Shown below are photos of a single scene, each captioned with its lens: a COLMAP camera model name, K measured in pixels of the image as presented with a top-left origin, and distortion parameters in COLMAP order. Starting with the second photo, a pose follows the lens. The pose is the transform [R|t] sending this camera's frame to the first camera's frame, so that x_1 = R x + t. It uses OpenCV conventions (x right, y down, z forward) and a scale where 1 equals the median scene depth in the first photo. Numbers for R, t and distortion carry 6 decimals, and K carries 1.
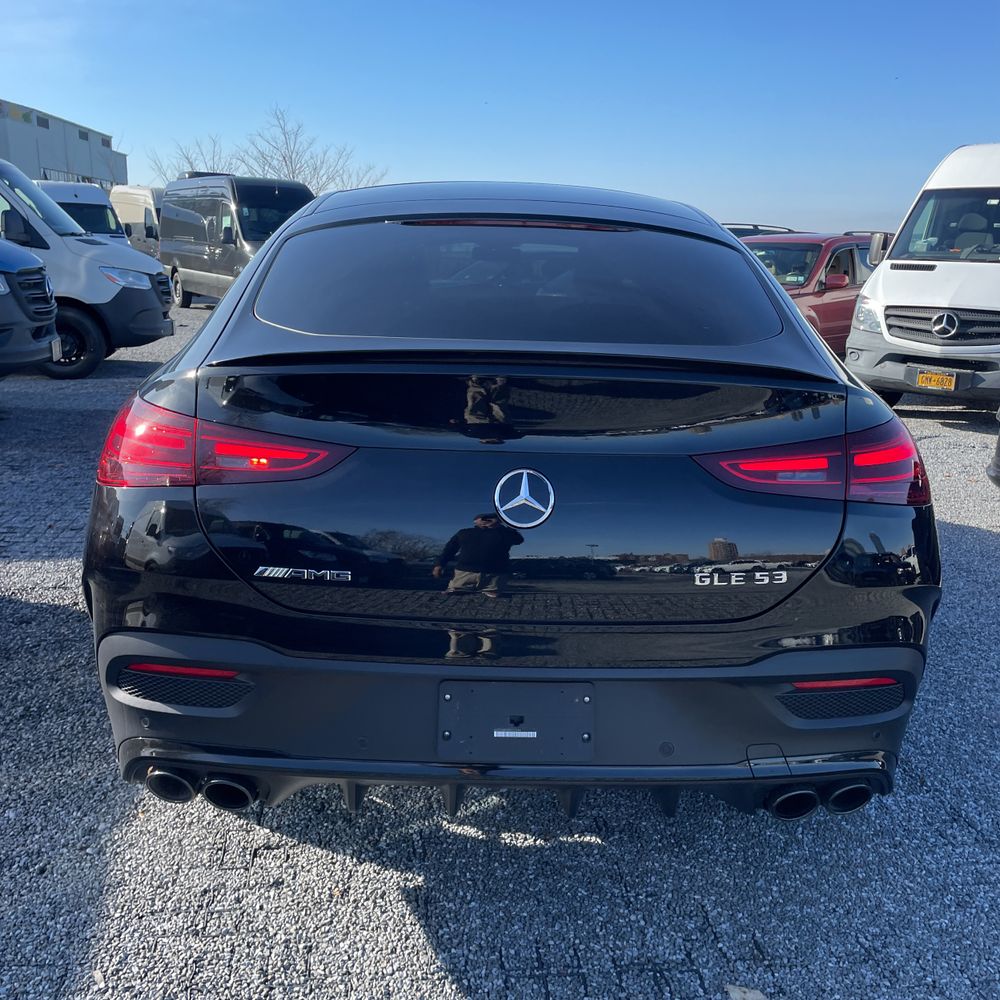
lens RADIAL K [[1014.3, 0, 497.7], [0, 1014.3, 493.2], [0, 0, 1]] dist [0.030593, 0.000000]
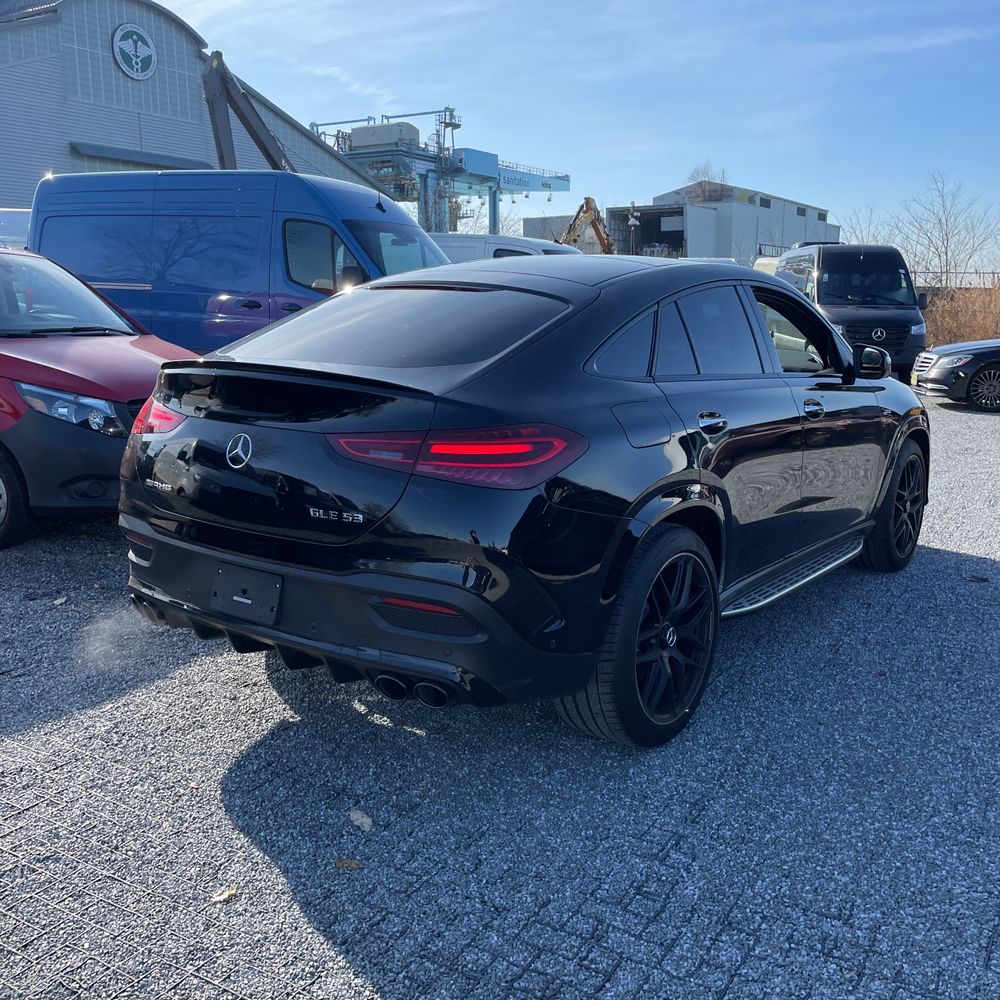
lens RADIAL K [[1014.3, 0, 503.8], [0, 1014.3, 502.5], [0, 0, 1]] dist [0.030593, 0.000000]
pose [[0.794533, 0.098064, -0.599249, 1.124429], [-0.130458, 0.991396, -0.010735, 0.038544], [0.593041, 0.086706, 0.800490, -0.064245]]
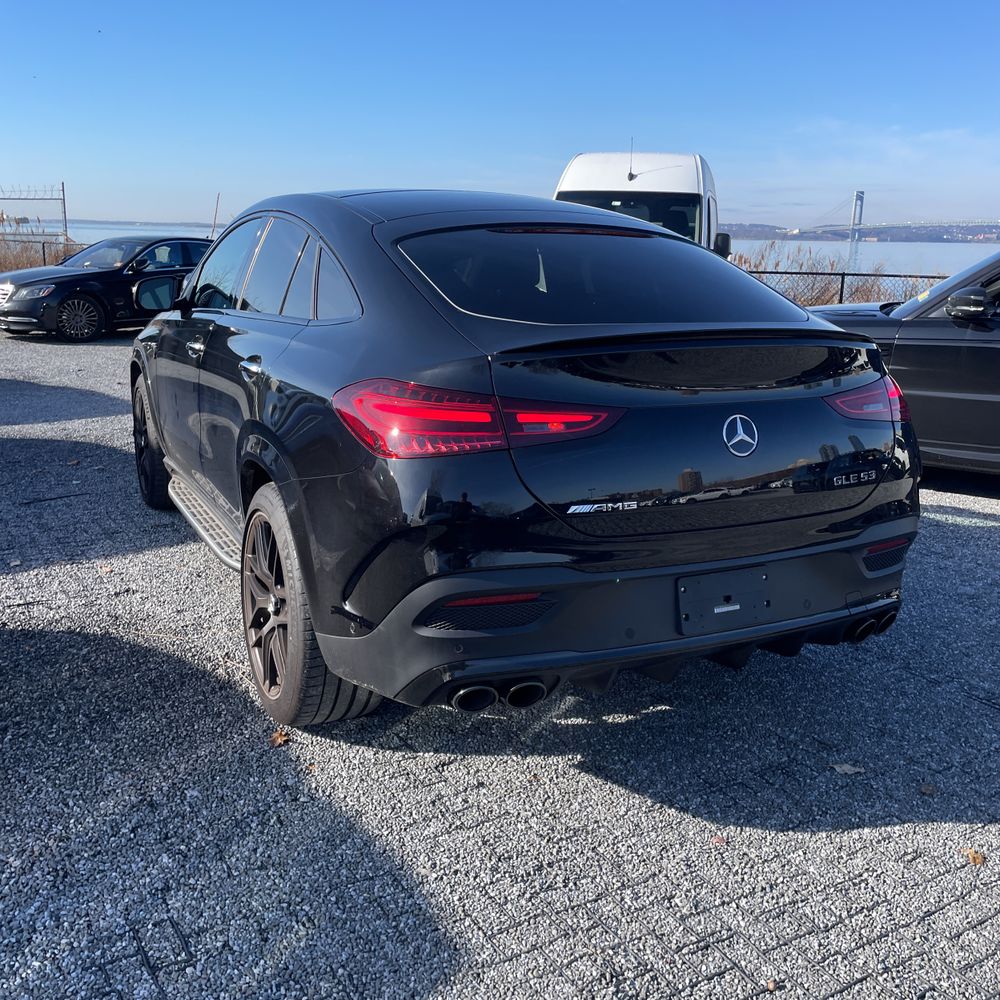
lens RADIAL K [[1014.3, 0, 500.9], [0, 1014.3, 501.4], [0, 0, 1]] dist [0.030593, 0.000000]
pose [[0.900408, -0.108578, 0.421279, -0.706039], [0.099969, 0.994081, 0.042543, 0.002084], [-0.423405, 0.003808, 0.905933, -0.105243]]
